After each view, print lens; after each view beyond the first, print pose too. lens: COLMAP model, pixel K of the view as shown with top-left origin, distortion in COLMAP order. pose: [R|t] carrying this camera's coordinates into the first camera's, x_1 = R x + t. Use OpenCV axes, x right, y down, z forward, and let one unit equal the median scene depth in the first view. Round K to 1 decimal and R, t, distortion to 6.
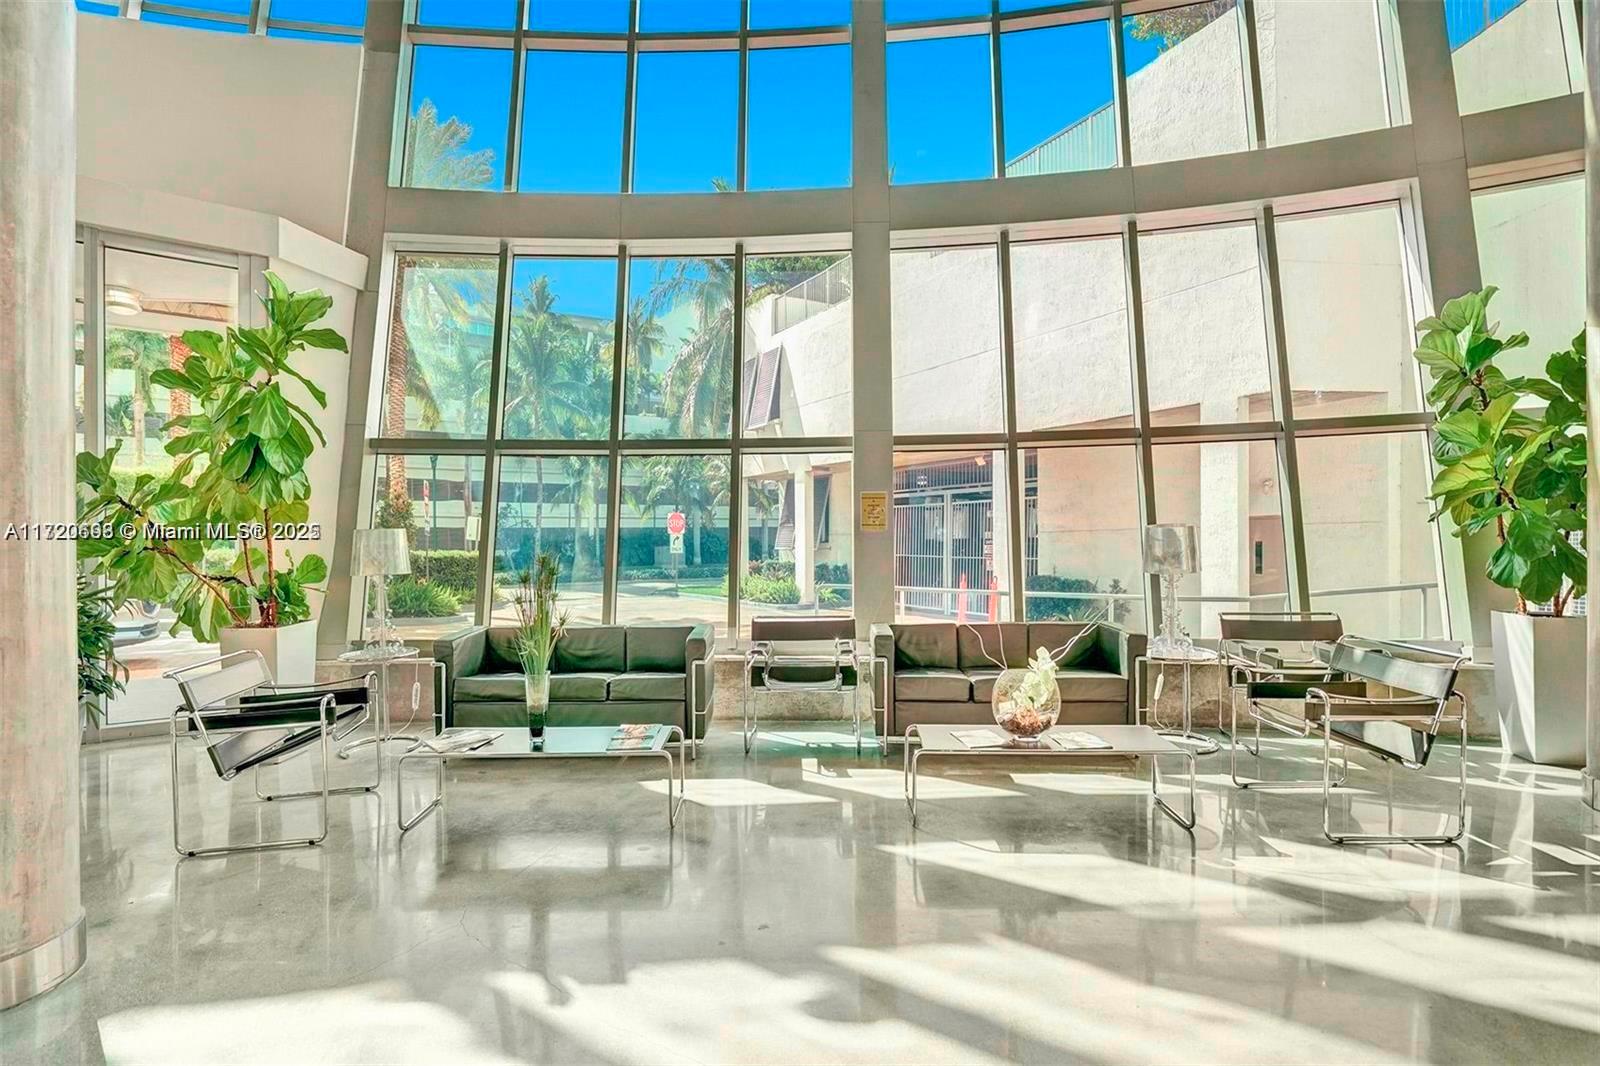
lens RADIAL K [[745.4, 0, 797.9], [0, 745.4, 535.8], [0, 0, 1]] dist [0.004364, 0.000092]
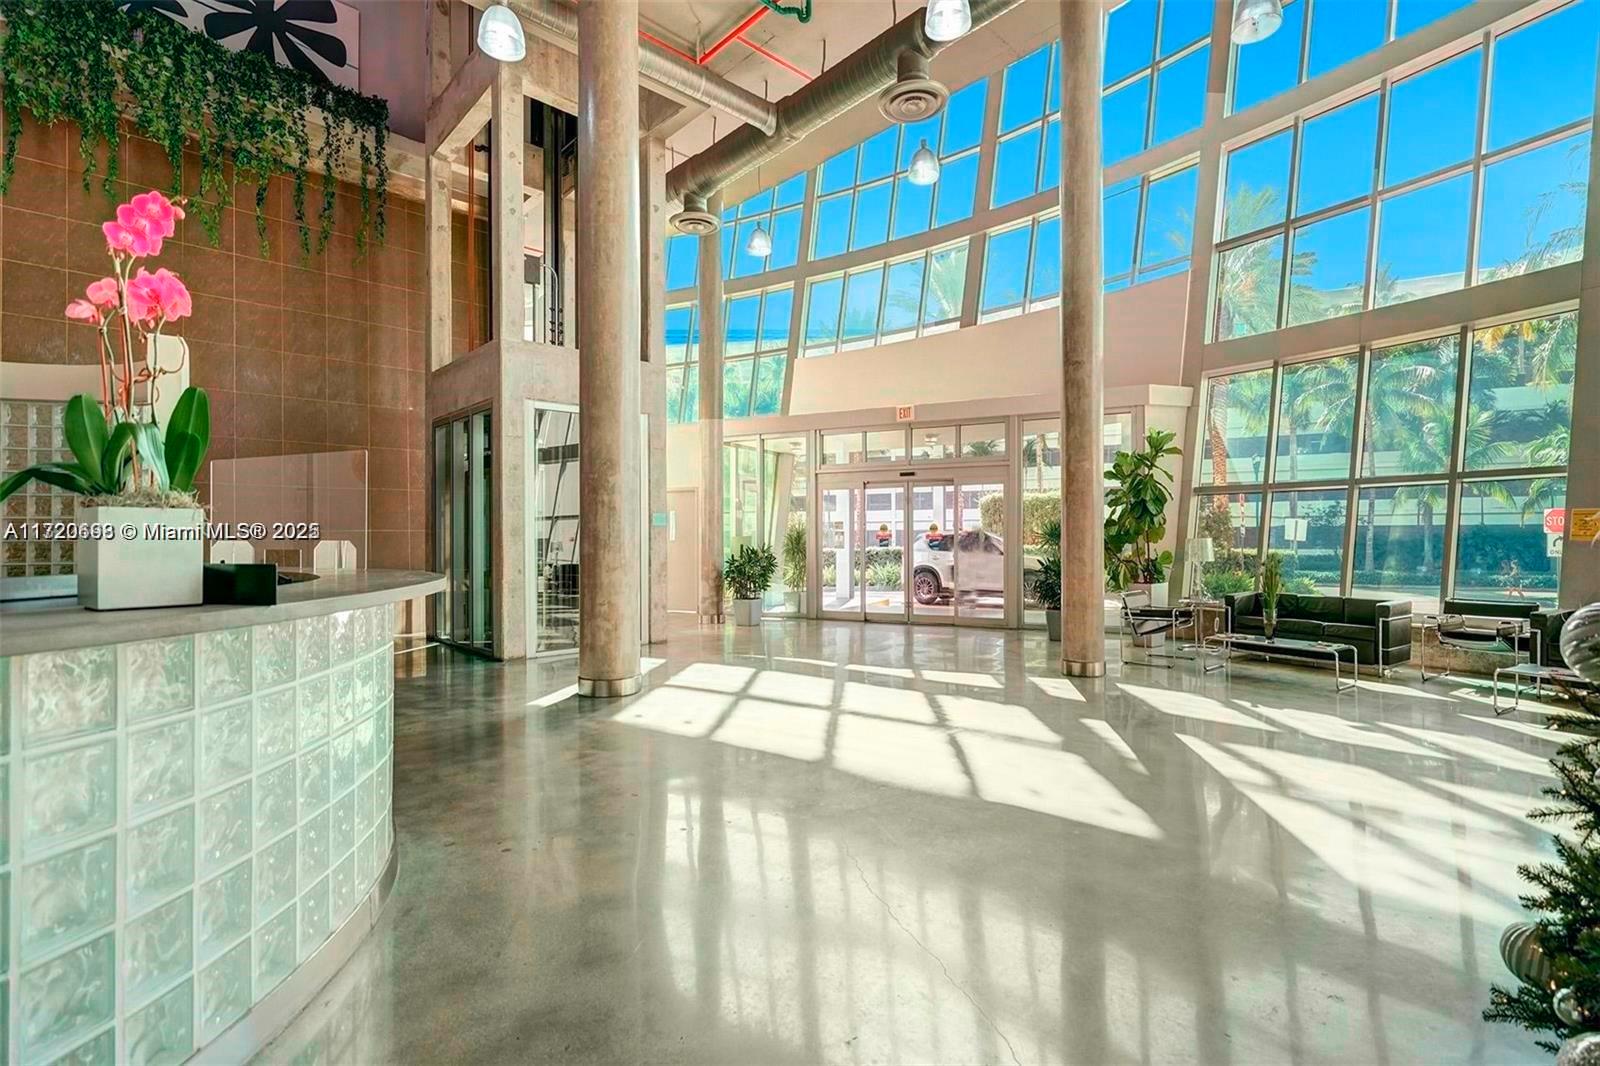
lens RADIAL K [[745.4, 0, 798.5], [0, 745.4, 533.7], [0, 0, 1]] dist [0.004364, 0.000092]
pose [[0.527120, 0.000083, -0.849791, 0.603243], [0.002207, 0.999996, 0.001467, -0.029119], [0.849788, -0.002649, 0.527118, -1.010596]]
